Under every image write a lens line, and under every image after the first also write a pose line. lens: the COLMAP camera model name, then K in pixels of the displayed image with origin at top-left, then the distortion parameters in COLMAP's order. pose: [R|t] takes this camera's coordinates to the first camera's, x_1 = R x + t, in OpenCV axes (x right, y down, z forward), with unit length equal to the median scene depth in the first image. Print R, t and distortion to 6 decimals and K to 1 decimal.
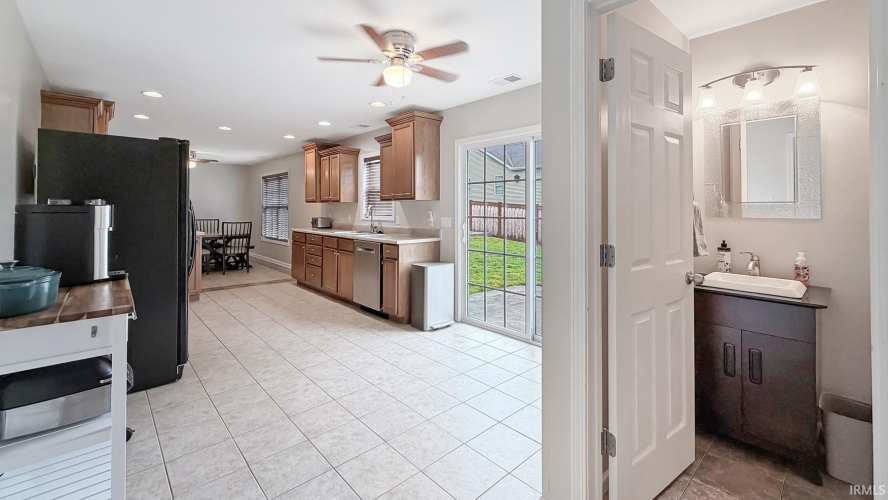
lens RADIAL K [[371.9, 0, 445.1], [0, 371.9, 258.0], [0, 0, 1]] dist [0.001263, 0.000487]
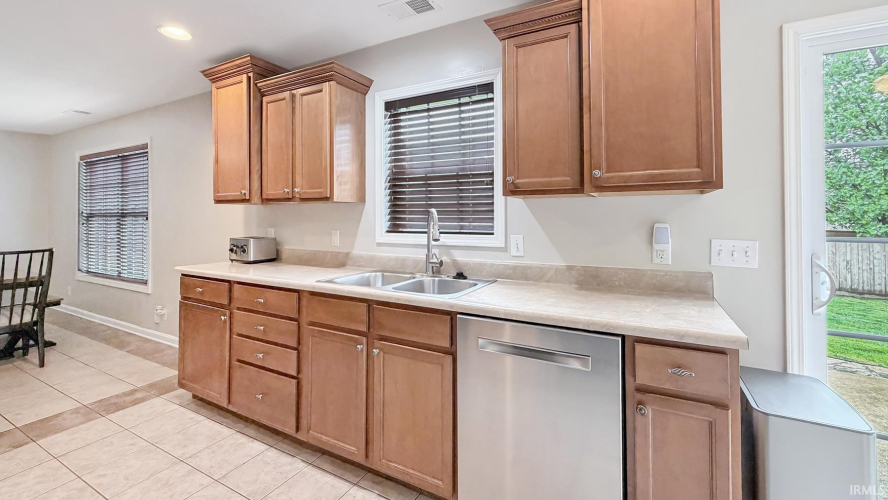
lens RADIAL K [[371.9, 0, 443.3], [0, 371.9, 245.6], [0, 0, 1]] dist [0.001263, 0.000487]
pose [[0.947790, -0.027410, 0.317716, -0.253321], [0.044442, 0.997930, -0.046482, -0.066745], [-0.315784, 0.058175, 0.947046, 0.498085]]
